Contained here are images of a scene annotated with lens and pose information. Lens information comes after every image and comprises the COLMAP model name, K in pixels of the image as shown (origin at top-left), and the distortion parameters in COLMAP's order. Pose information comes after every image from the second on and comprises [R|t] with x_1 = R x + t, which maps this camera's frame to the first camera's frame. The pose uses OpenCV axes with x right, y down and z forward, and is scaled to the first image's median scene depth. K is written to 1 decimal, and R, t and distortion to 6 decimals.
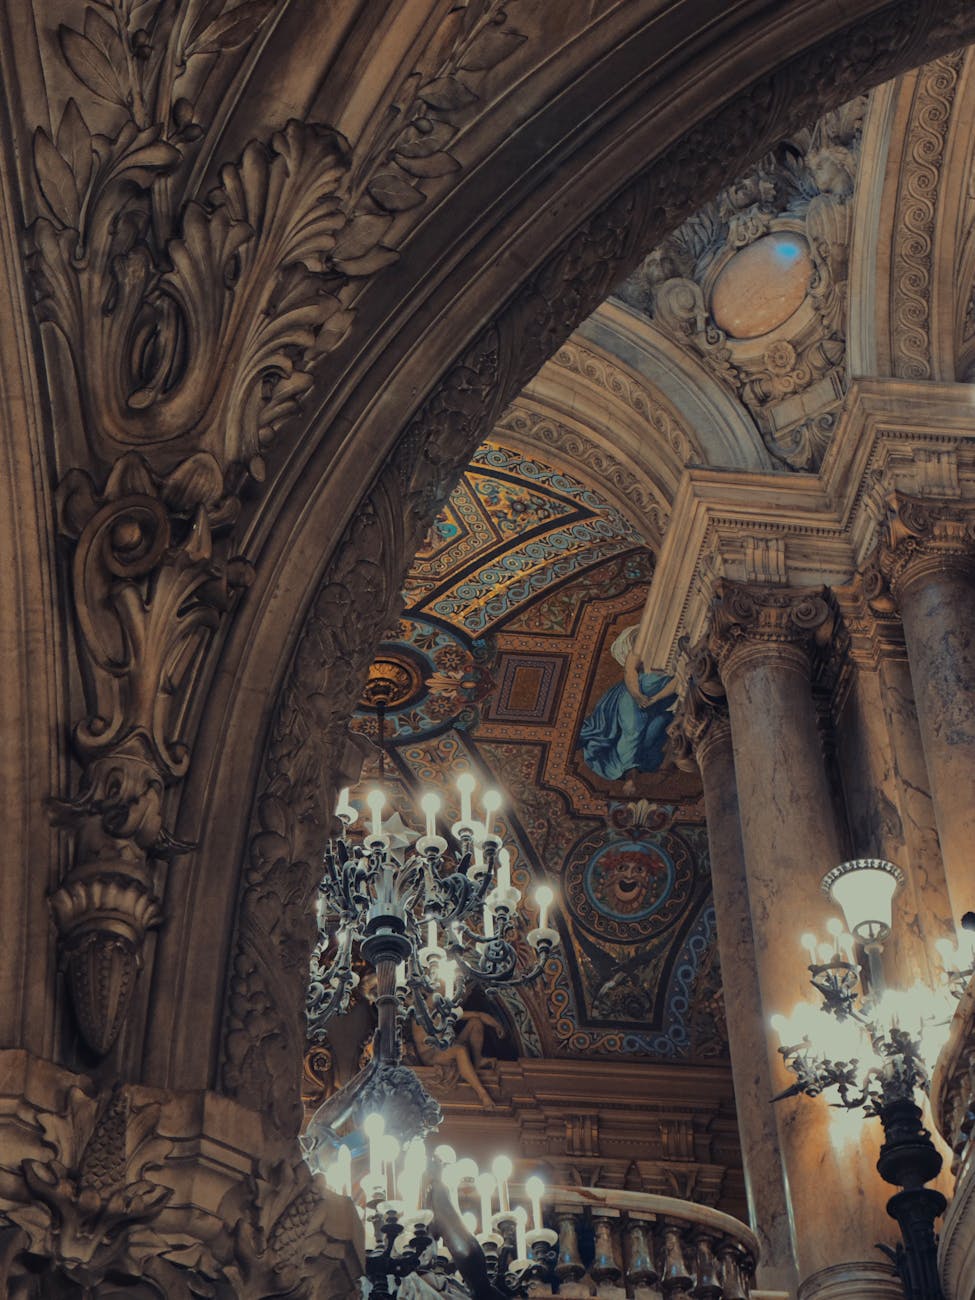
lens RADIAL K [[2896.4, 0, 485.1], [0, 2896.4, 611.4], [0, 0, 1]] dist [0.448733, -0.520567]
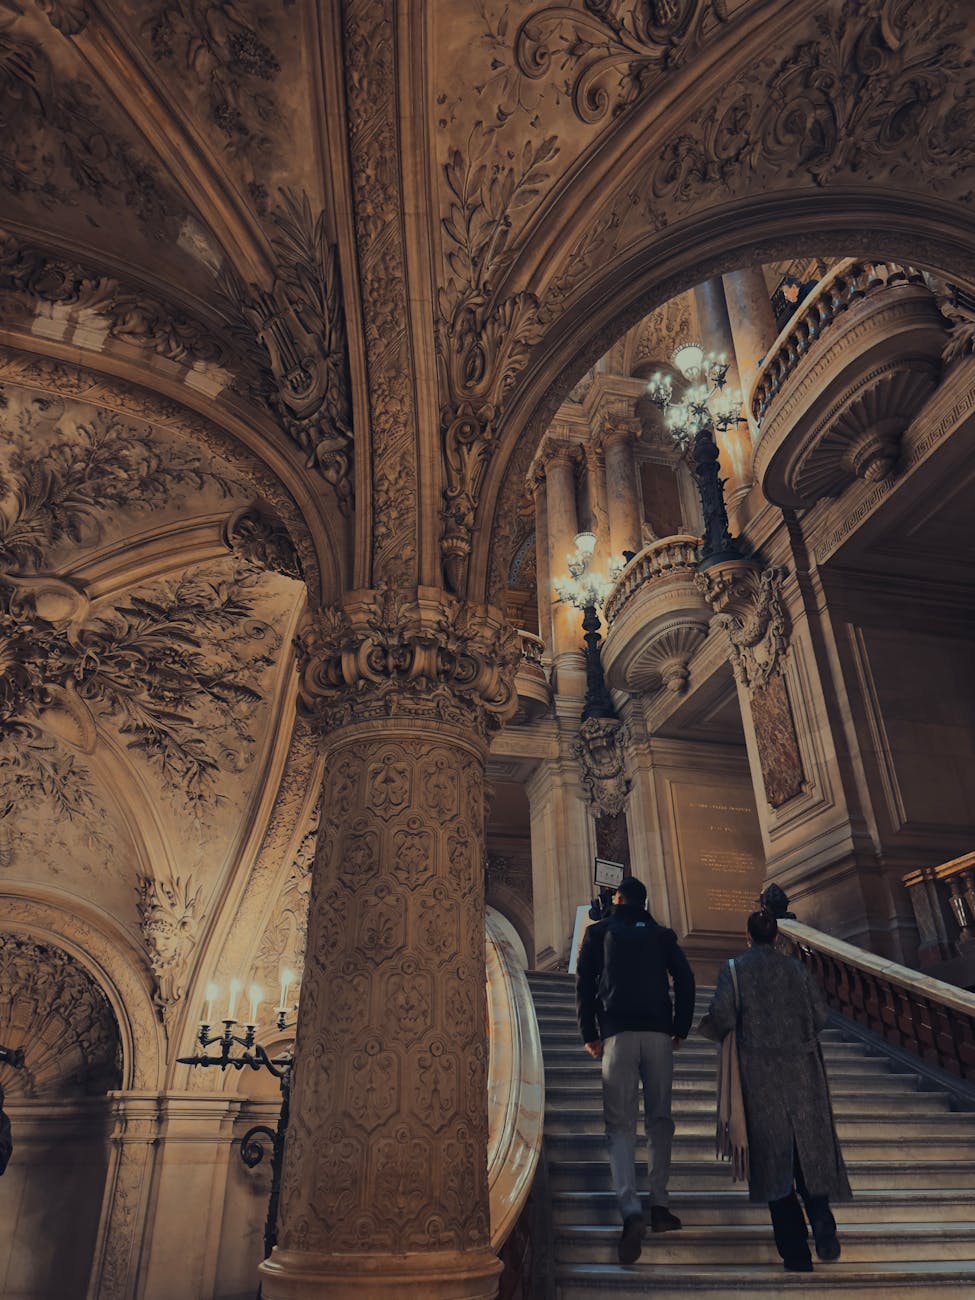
lens RADIAL K [[929.6, 0, 487.5], [0, 929.6, 650.0], [0, 0, 1]] dist [0.101454, -0.108839]
pose [[0.995292, 0.070611, 0.066393, -0.129071], [-0.083579, 0.972128, 0.219045, -0.014437], [-0.049075, -0.223563, 0.973453, -0.034228]]
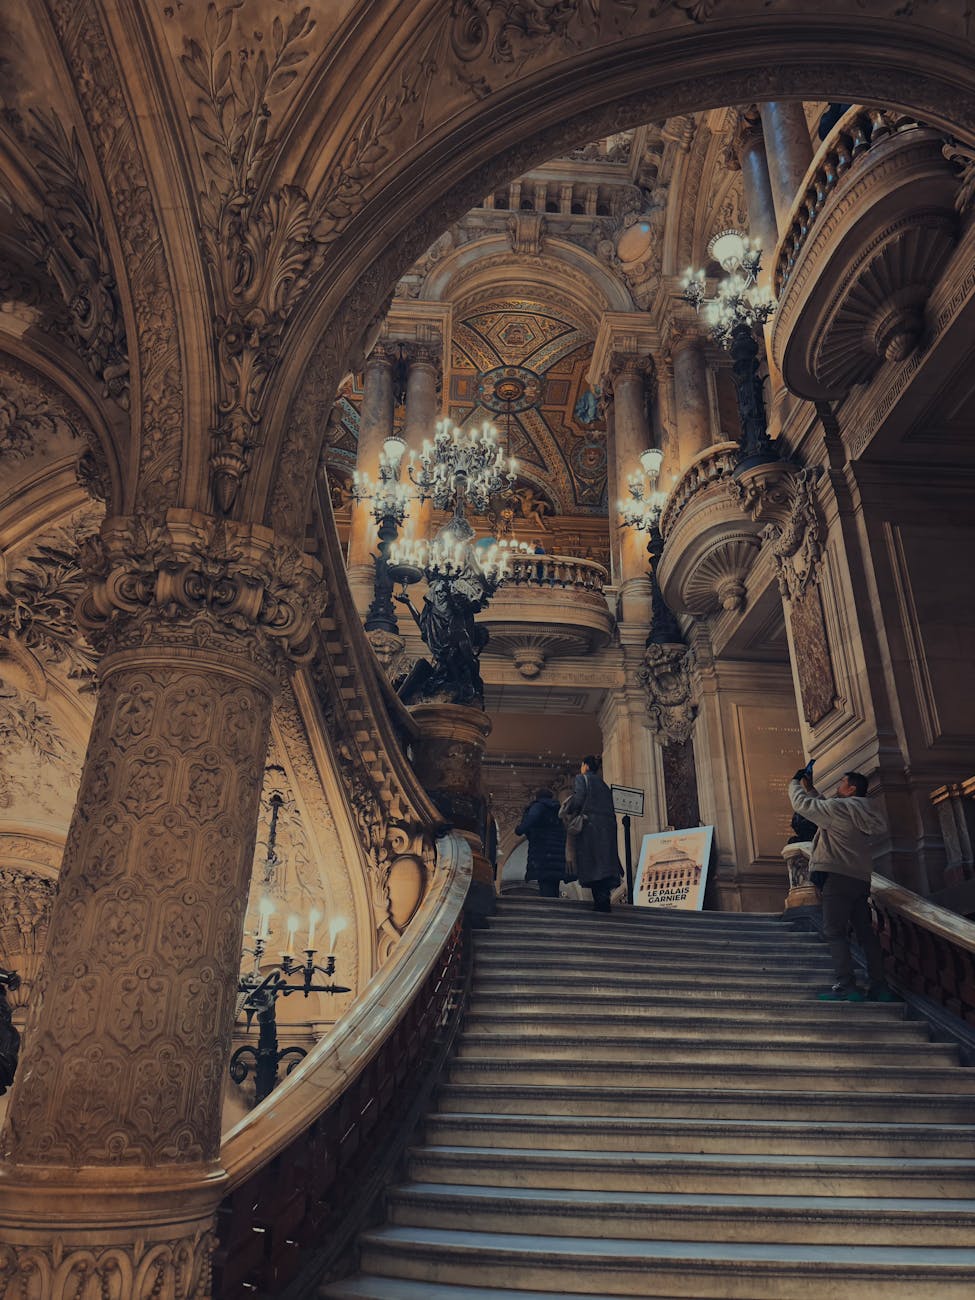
lens RADIAL K [[936.5, 0, 487.5], [0, 936.5, 650.0], [0, 0, 1]] dist [0.043333, -0.027074]
pose [[0.995099, 0.011805, -0.098180, 0.205992], [0.017054, 0.957486, 0.287975, 0.004465], [0.097405, -0.288238, 0.952592, 0.009766]]
